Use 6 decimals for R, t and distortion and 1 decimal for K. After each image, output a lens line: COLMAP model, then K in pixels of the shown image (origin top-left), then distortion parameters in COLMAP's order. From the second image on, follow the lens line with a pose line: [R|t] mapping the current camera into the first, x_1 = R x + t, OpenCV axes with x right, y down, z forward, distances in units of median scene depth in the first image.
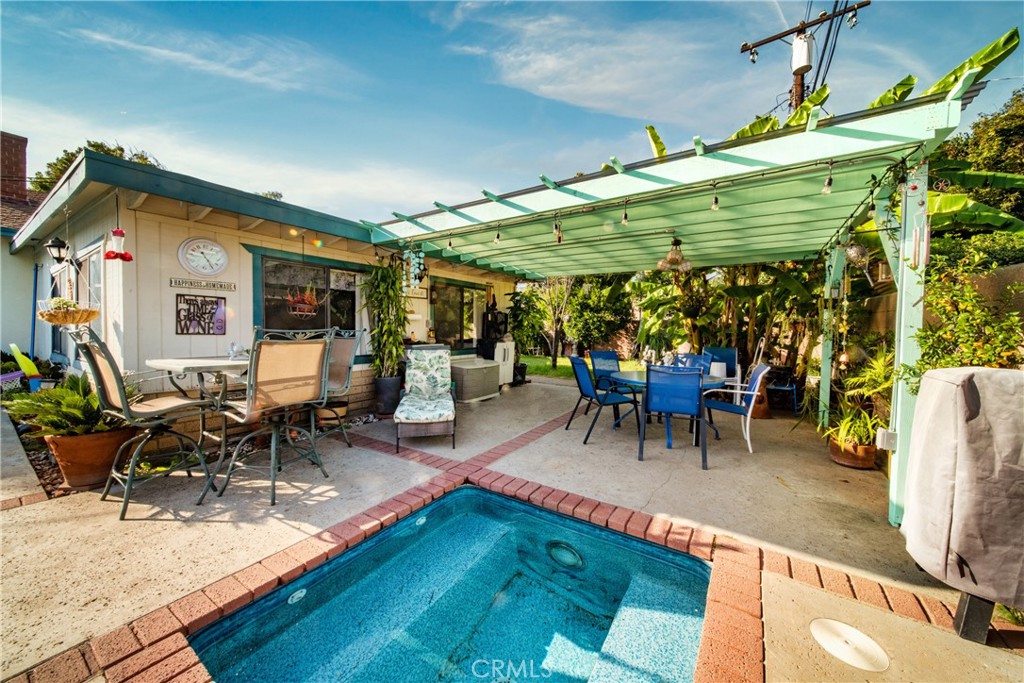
lens RADIAL K [[360.9, 0, 517.4], [0, 360.9, 337.9], [0, 0, 1]] dist [-0.009176, 0.000019]
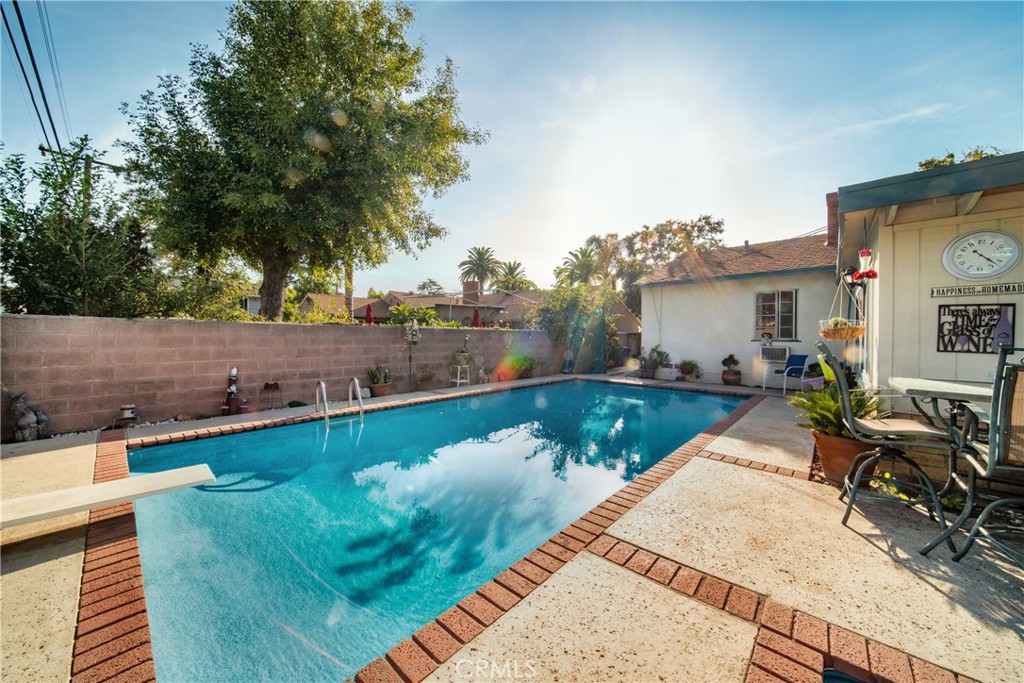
lens RADIAL K [[360.9, 0, 517.3], [0, 360.9, 341.3], [0, 0, 1]] dist [-0.009176, 0.000019]
pose [[-0.149287, 0.003557, -0.988787, 0.057636], [-0.035785, 0.999319, 0.008998, -0.005782], [0.988146, 0.036727, -0.149058, 0.116077]]
